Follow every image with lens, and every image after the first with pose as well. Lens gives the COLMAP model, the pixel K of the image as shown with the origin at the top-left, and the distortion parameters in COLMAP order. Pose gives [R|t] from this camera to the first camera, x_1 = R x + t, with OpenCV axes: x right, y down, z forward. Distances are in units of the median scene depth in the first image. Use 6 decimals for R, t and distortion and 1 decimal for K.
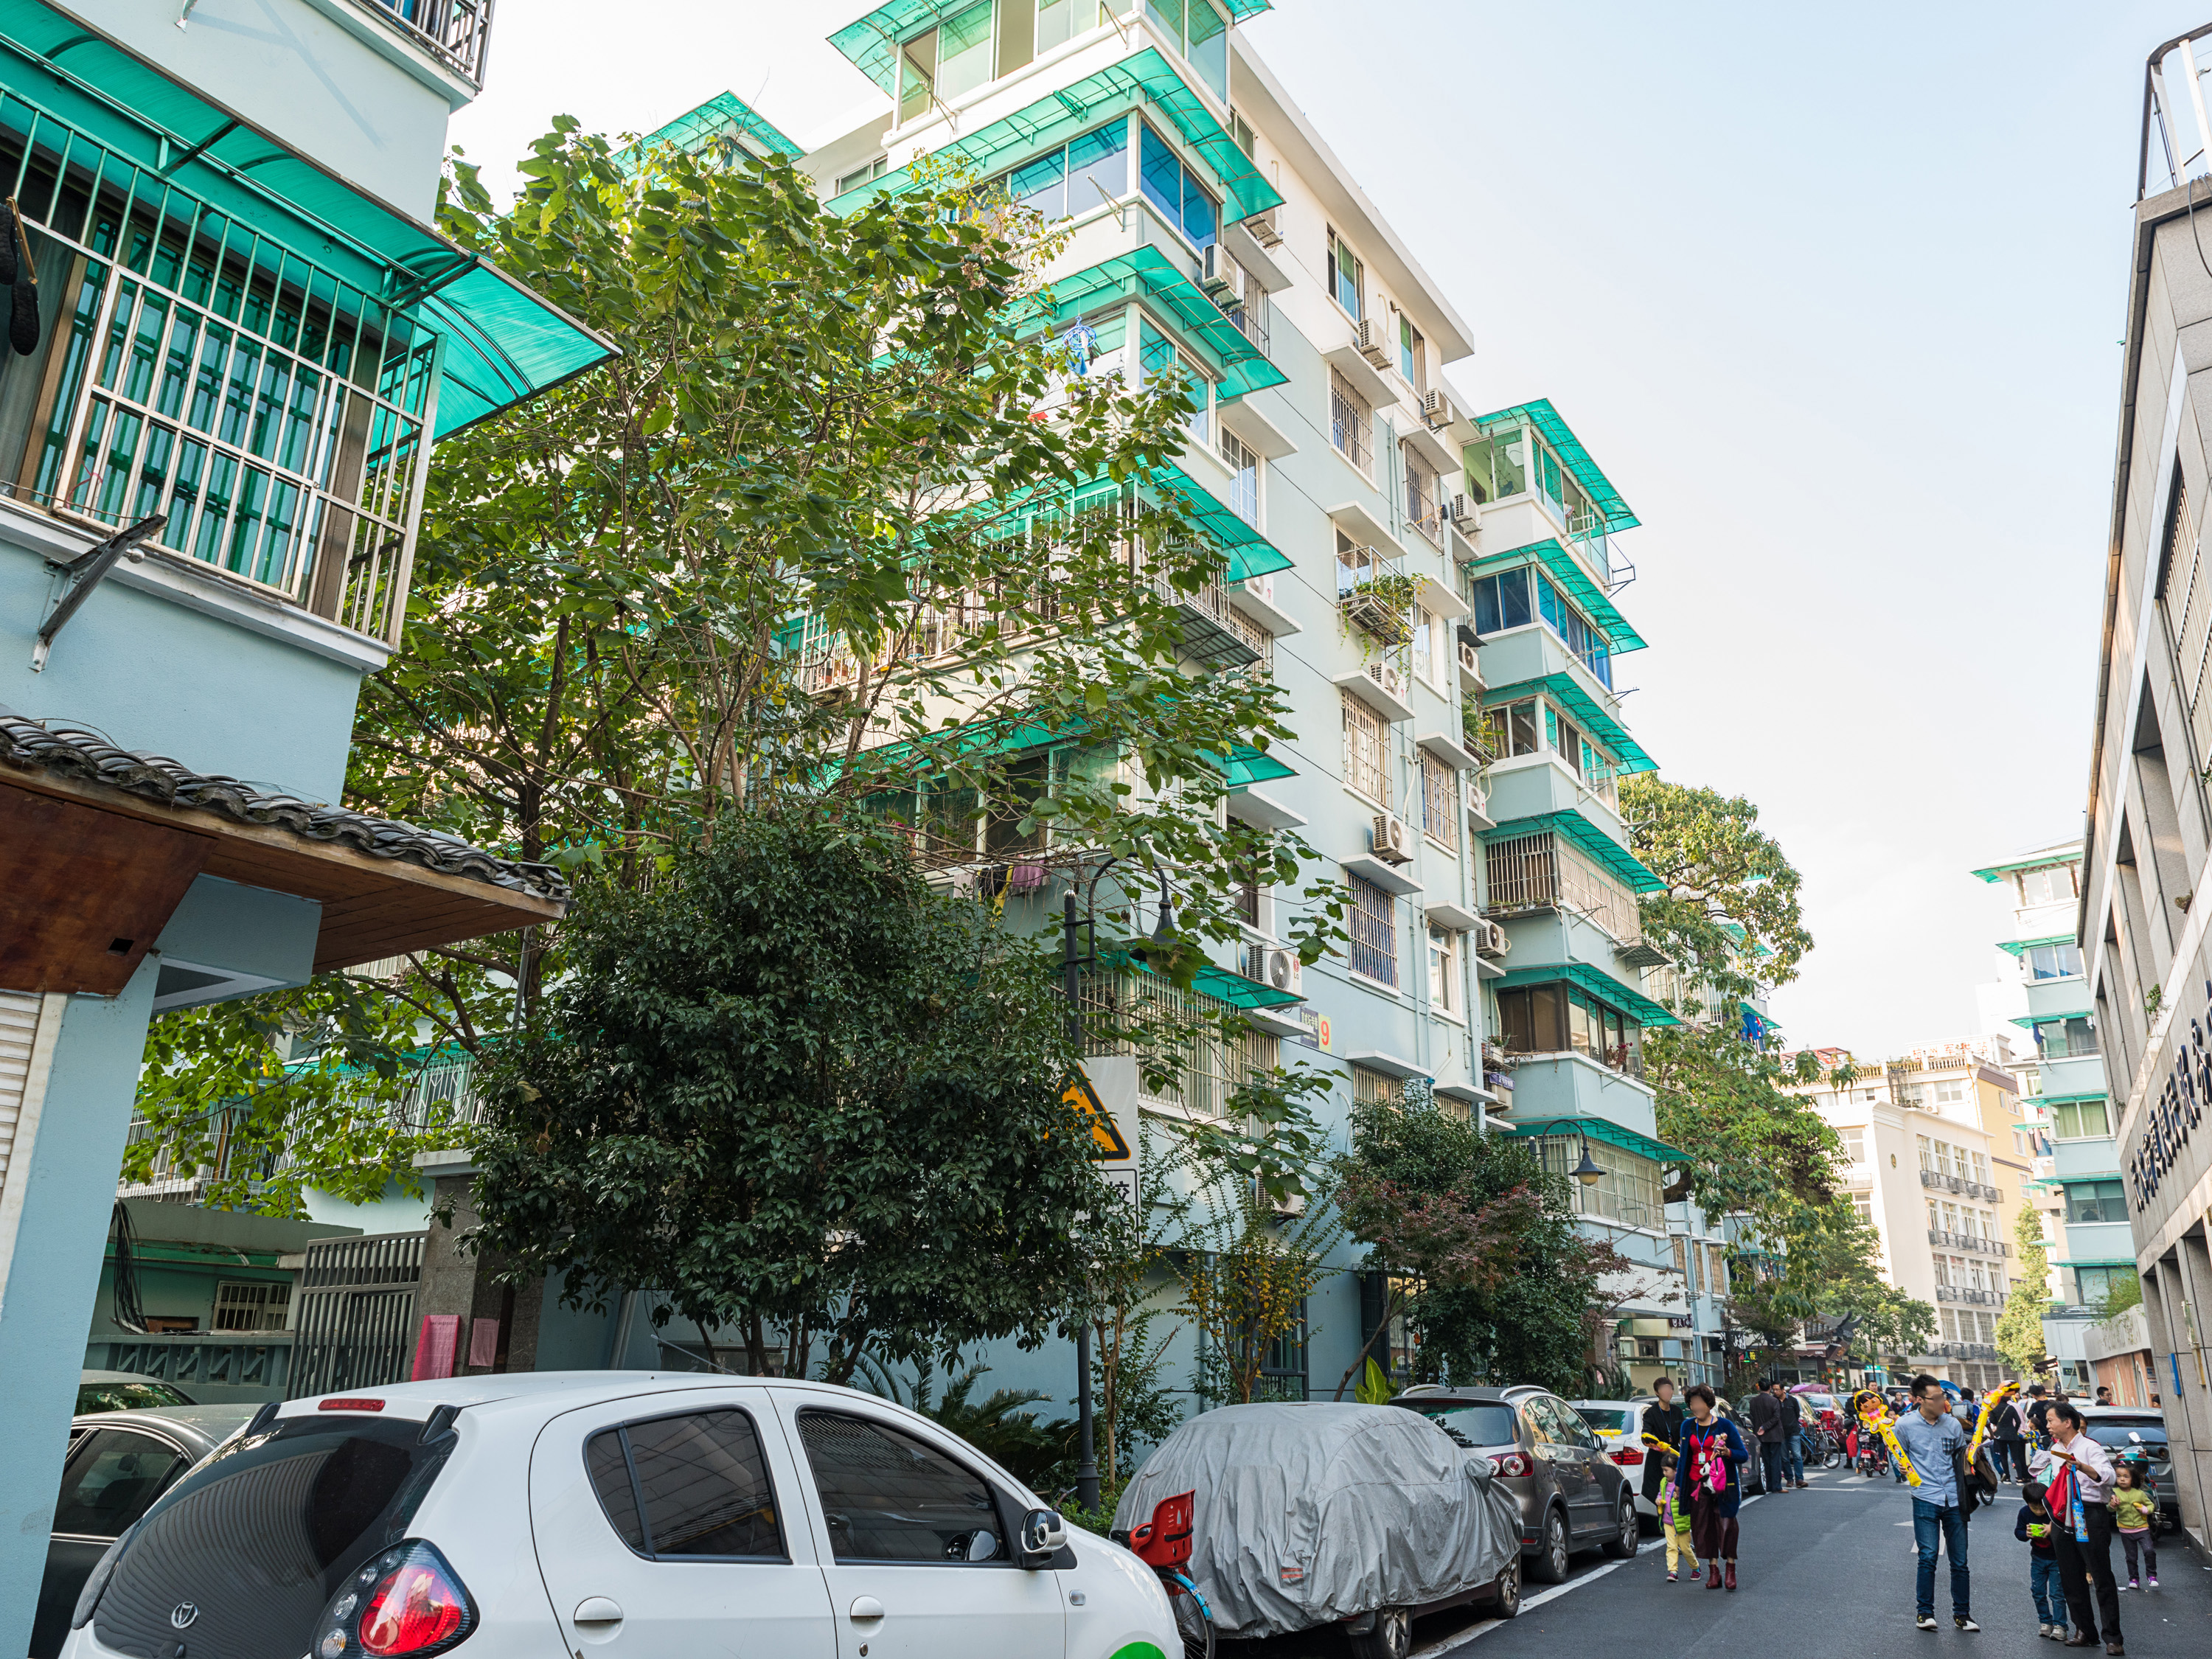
lens RADIAL K [[1666.4, 0, 1106.0], [0, 1666.4, 829.5], [0, 0, 1]] dist [-0.004758, -0.003907]
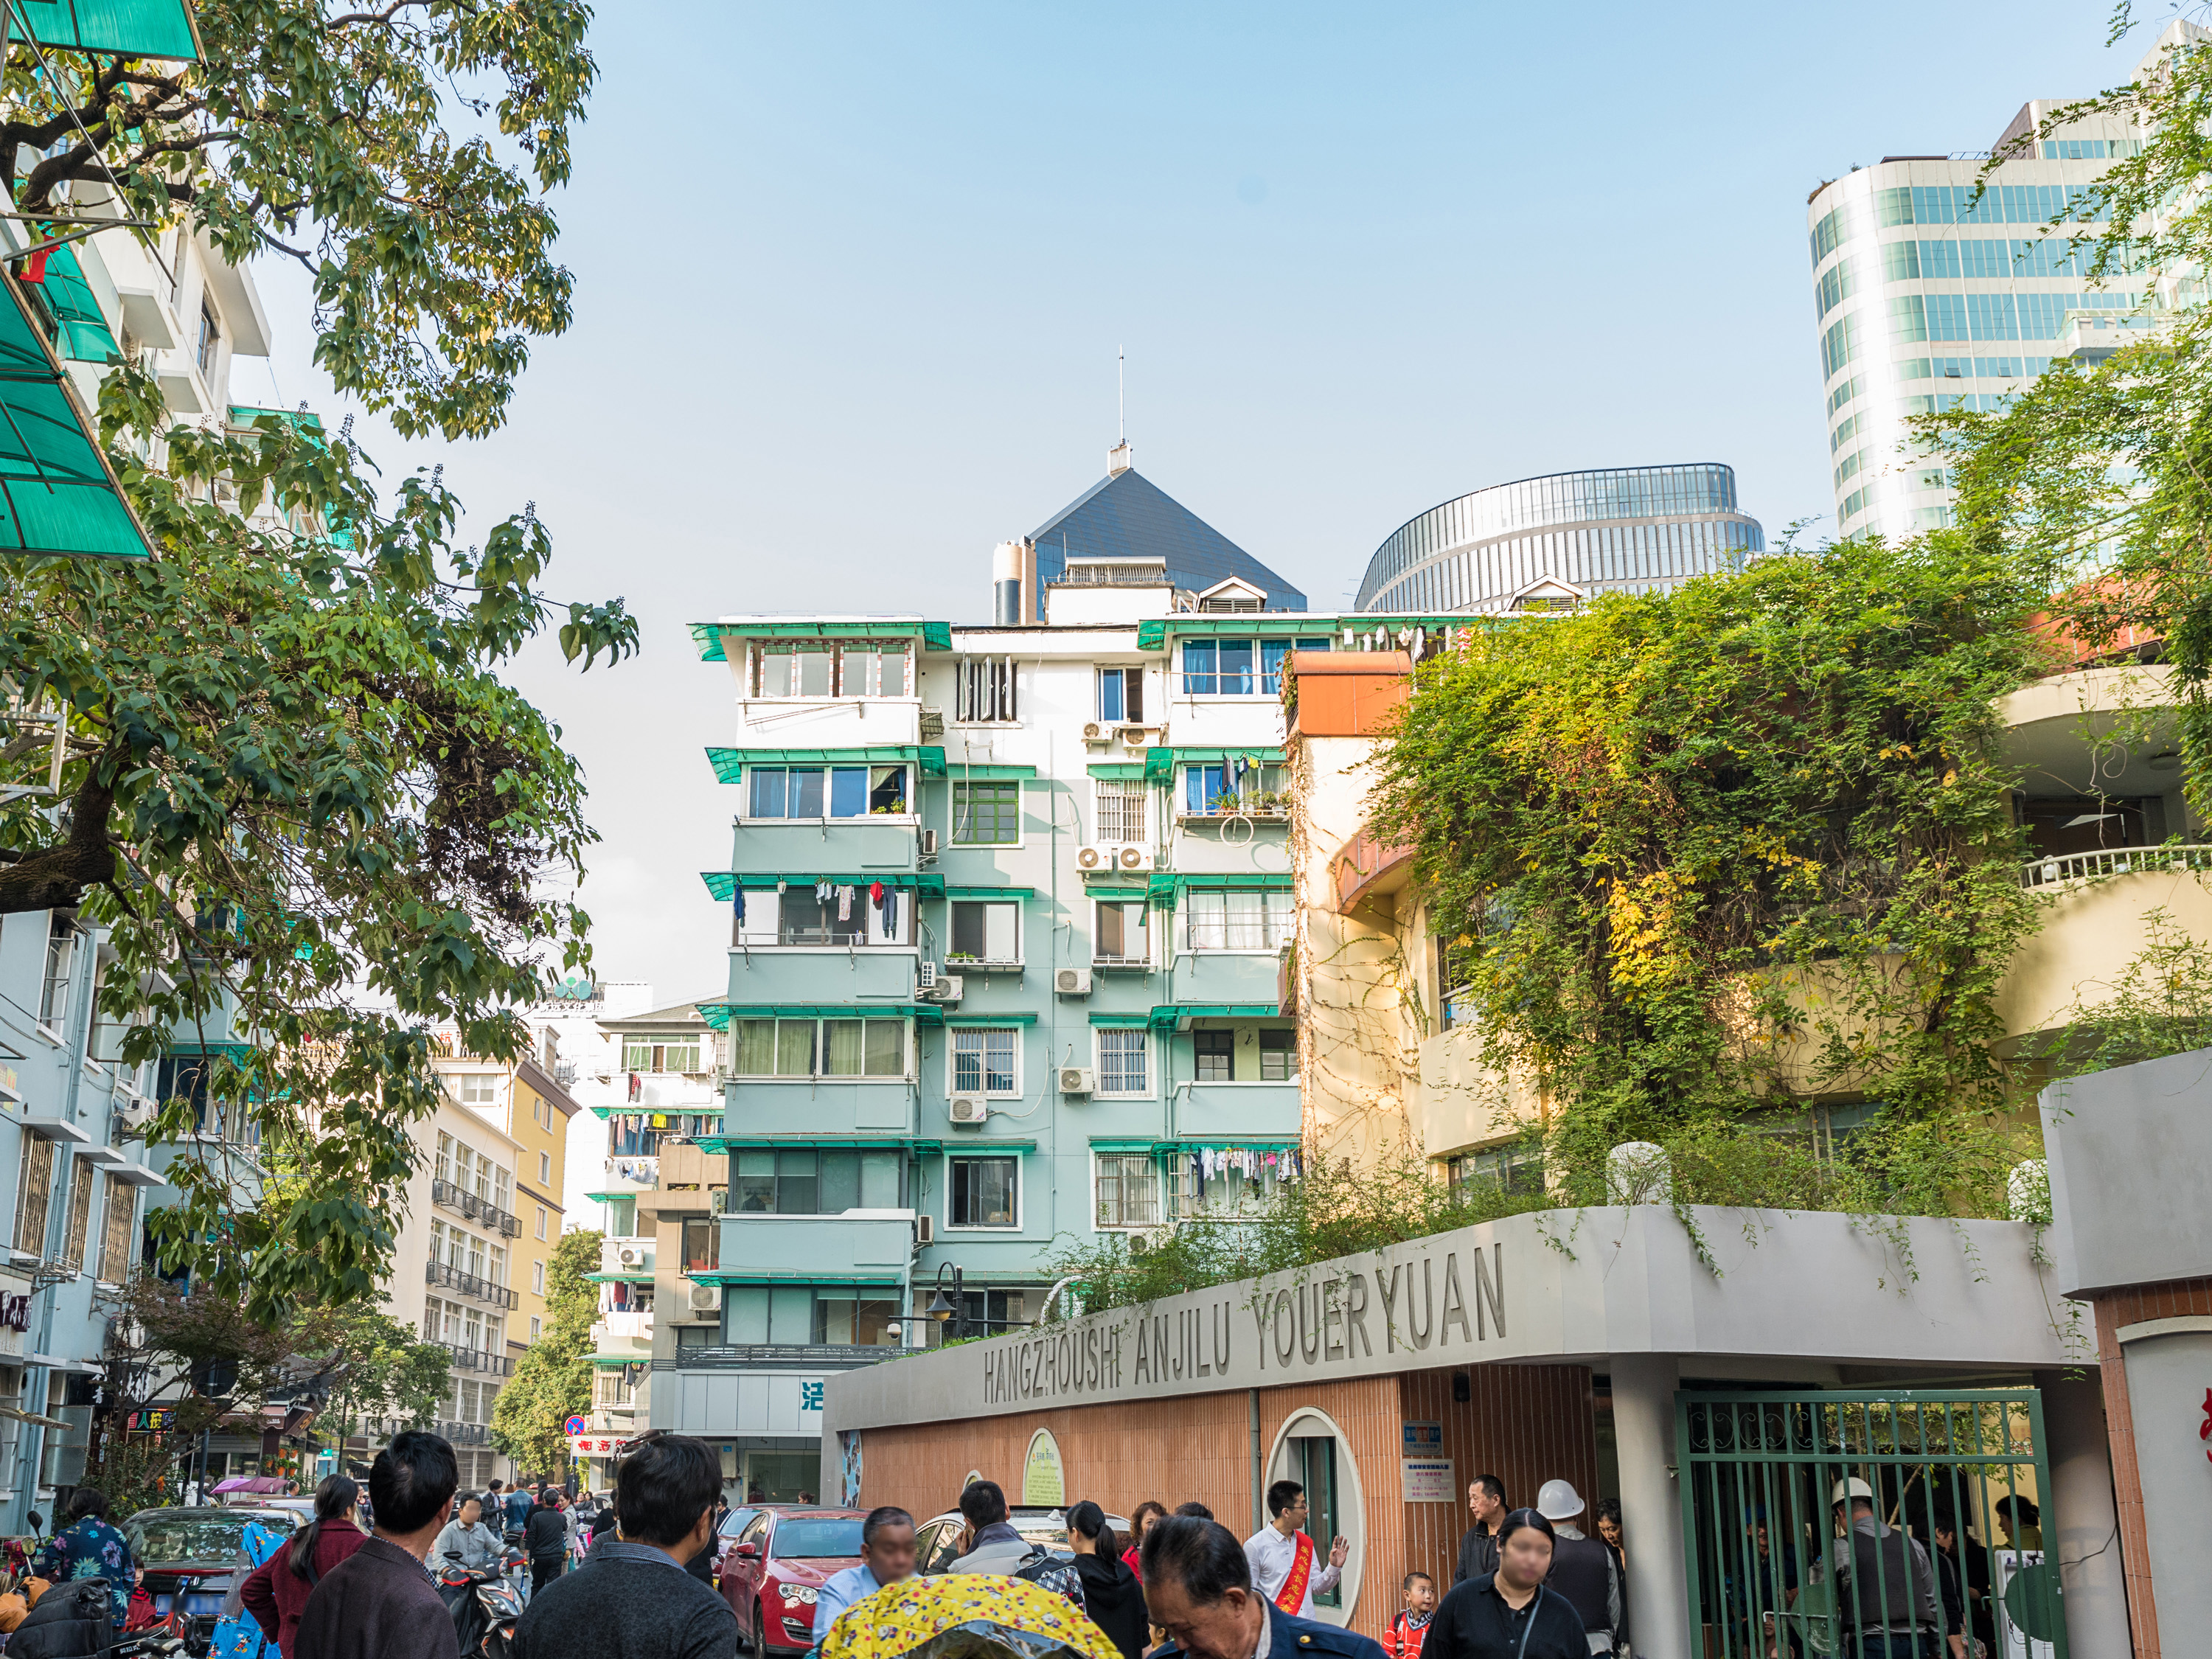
lens RADIAL K [[2371.2, 0, 1106.0], [0, 2371.2, 829.5], [0, 0, 1]] dist [-0.005133, -0.014996]
pose [[0.743498, 0.168726, 0.647102, 0.077866], [-0.203315, 0.978874, -0.021631, 0.069565], [-0.637082, -0.115483, 0.762096, 0.207569]]
